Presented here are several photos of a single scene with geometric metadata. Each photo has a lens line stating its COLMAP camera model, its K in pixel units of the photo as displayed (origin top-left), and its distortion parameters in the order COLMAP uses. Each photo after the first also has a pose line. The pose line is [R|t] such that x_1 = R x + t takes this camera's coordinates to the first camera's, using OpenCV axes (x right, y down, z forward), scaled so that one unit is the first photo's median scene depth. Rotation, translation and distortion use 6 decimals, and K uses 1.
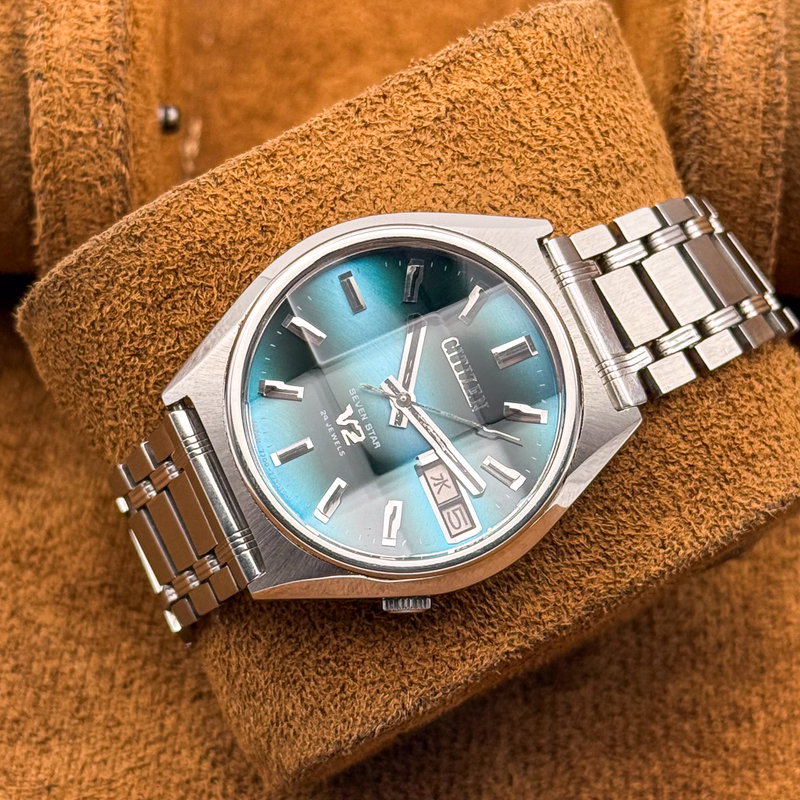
lens RADIAL K [[2488.8, 0, 397.7], [0, 2488.8, 431.2], [0, 0, 1]] dist [0.178932, 0.212439]
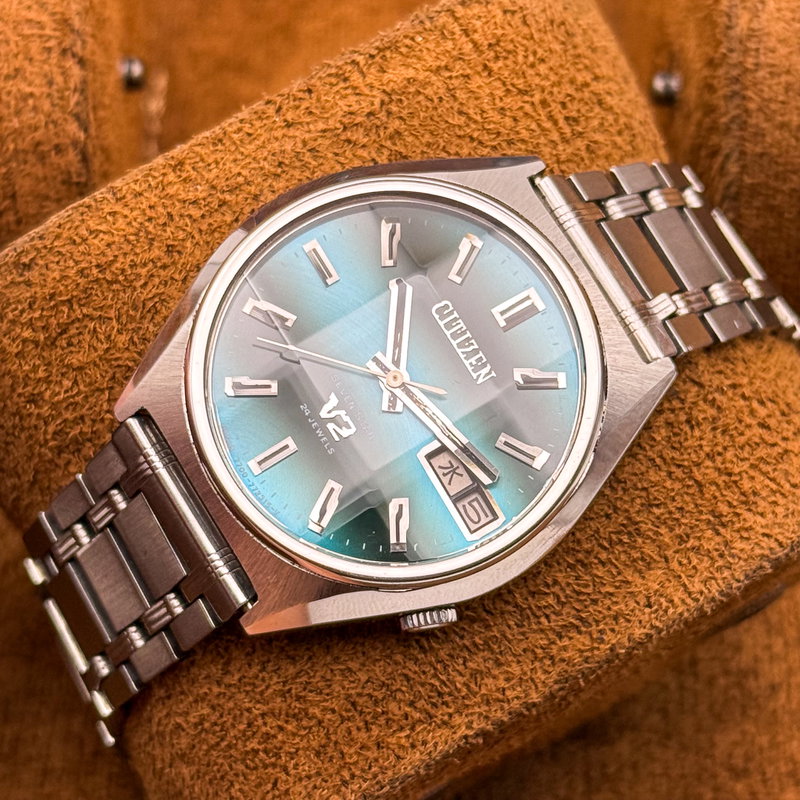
lens RADIAL K [[2488.8, 0, 397.7], [0, 2488.8, 431.2], [0, 0, 1]] dist [0.178932, 0.212439]
pose [[0.996888, -0.035493, -0.070389, 0.082551], [0.033770, 0.999104, -0.025524, 0.006112], [0.071232, 0.023068, 0.997193, 0.149578]]
